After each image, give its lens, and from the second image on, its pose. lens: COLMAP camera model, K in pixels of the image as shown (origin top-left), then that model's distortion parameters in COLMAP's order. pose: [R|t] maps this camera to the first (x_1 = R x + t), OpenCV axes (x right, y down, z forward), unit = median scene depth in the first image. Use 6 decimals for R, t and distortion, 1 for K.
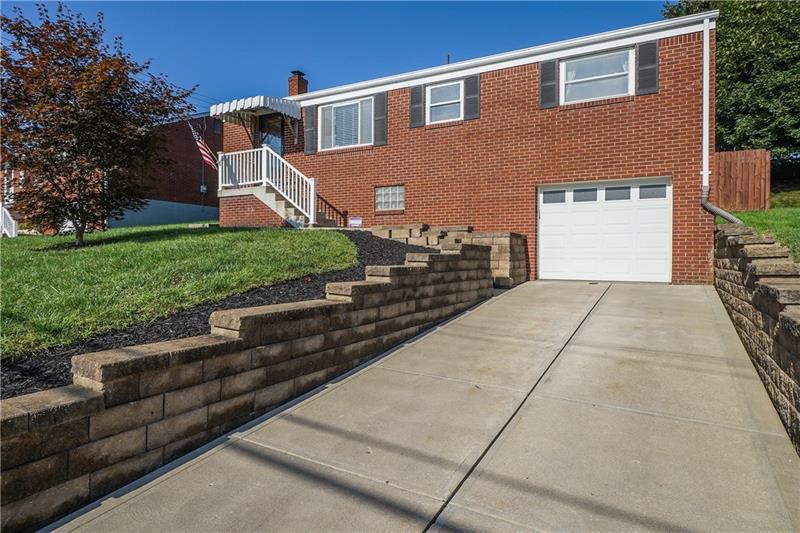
lens RADIAL K [[483.1, 0, 396.7], [0, 483.1, 271.1], [0, 0, 1]] dist [0.000672, -0.004137]
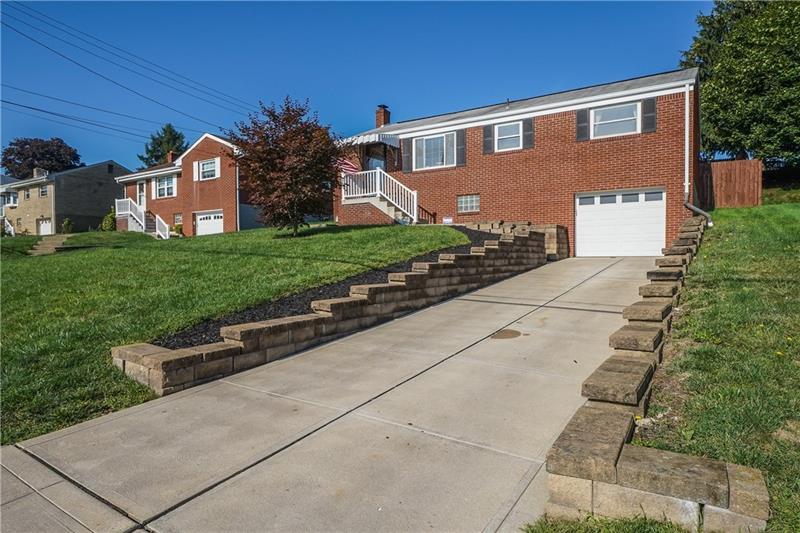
lens RADIAL K [[483.1, 0, 383.6], [0, 483.1, 275.6], [0, 0, 1]] dist [0.000672, -0.004137]
pose [[0.995187, -0.006436, -0.097782, -0.121766], [0.007038, 0.999958, 0.005814, 0.050859], [0.097740, -0.006474, 0.995191, -0.433512]]
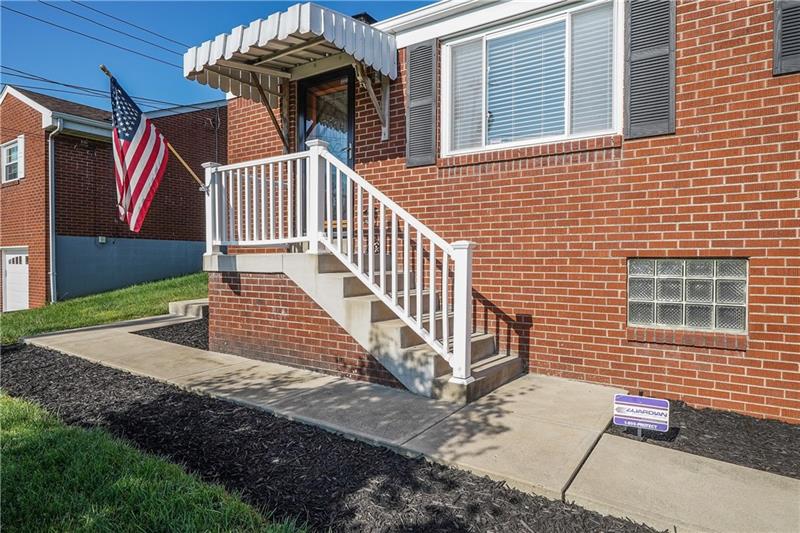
lens RADIAL K [[483.1, 0, 389.8], [0, 483.1, 297.5], [0, 0, 1]] dist [0.000672, -0.004137]
pose [[0.995487, 0.005311, -0.094752, -0.180814], [-0.001067, 0.998996, 0.044788, -0.160098], [0.094895, -0.044485, 0.994493, 0.636787]]
